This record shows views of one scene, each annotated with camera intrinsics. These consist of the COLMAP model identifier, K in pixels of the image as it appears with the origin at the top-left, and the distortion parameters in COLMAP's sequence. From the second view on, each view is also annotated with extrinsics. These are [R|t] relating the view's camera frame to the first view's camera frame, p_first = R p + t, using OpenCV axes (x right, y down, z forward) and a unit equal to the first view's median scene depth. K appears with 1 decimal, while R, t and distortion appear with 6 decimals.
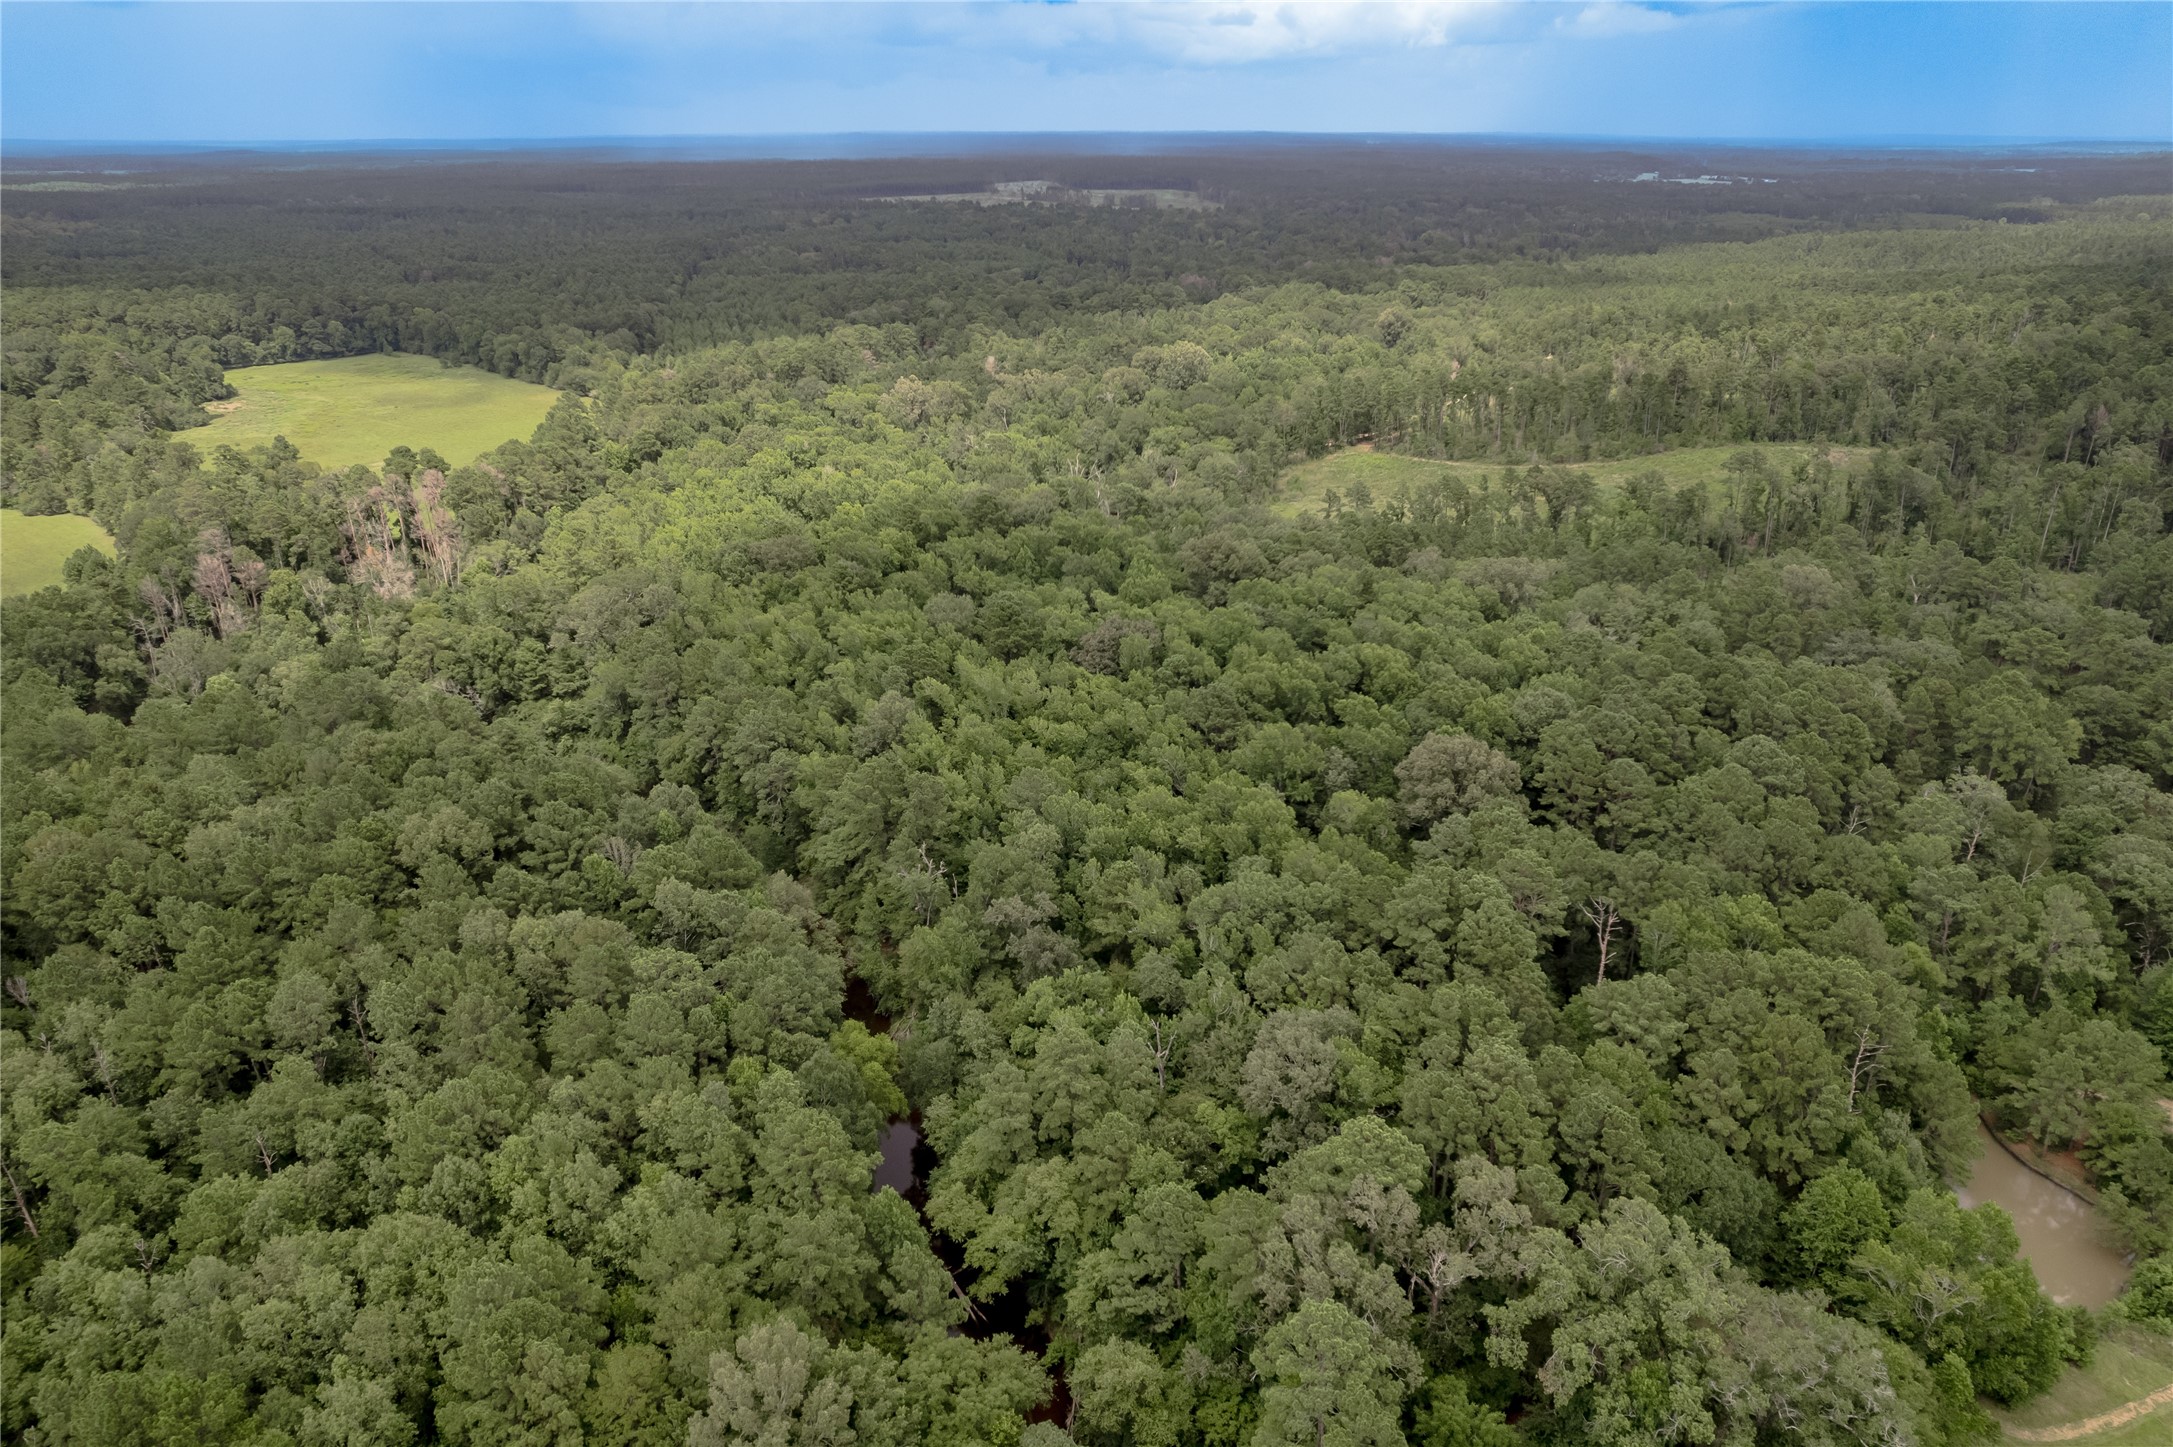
lens RADIAL K [[1395.8, 0, 1086.5], [0, 1395.8, 723.5], [0, 0, 1]] dist [-0.069751, 0.063143]
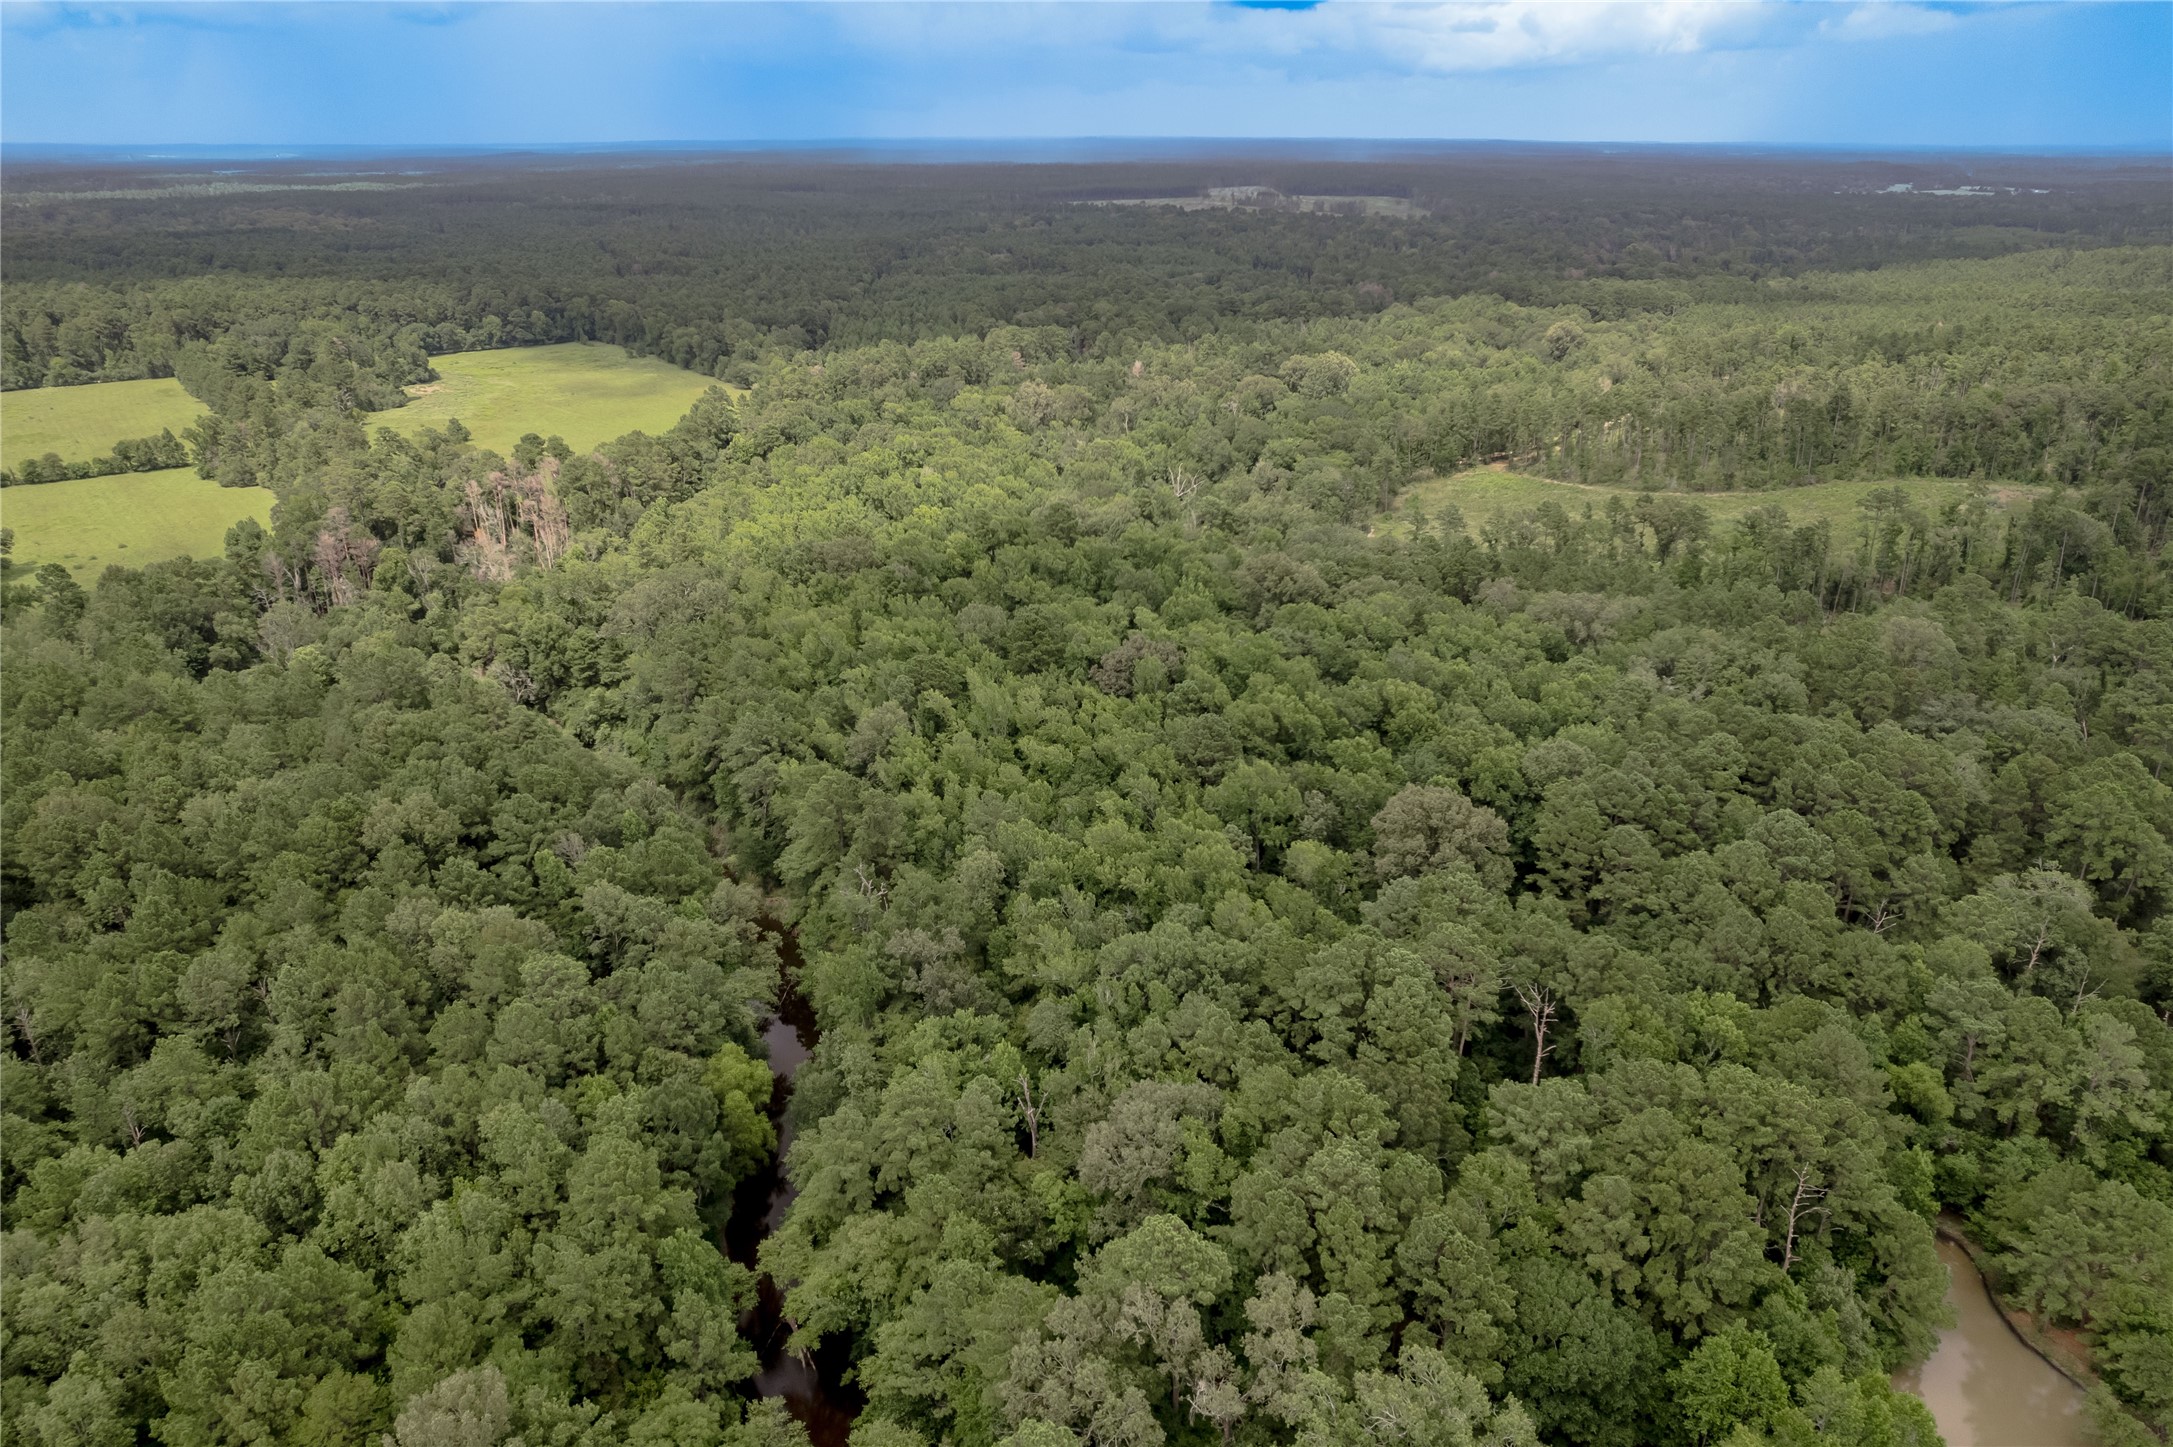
lens RADIAL K [[1377.7, 0, 1086.5], [0, 1377.7, 723.5], [0, 0, 1]] dist [-0.068379, 0.059837]
pose [[0.988877, 0.060324, -0.135951, 0.141544], [-0.060140, 0.998175, 0.005463, -0.023020], [0.136033, 0.002774, 0.990700, 0.056564]]
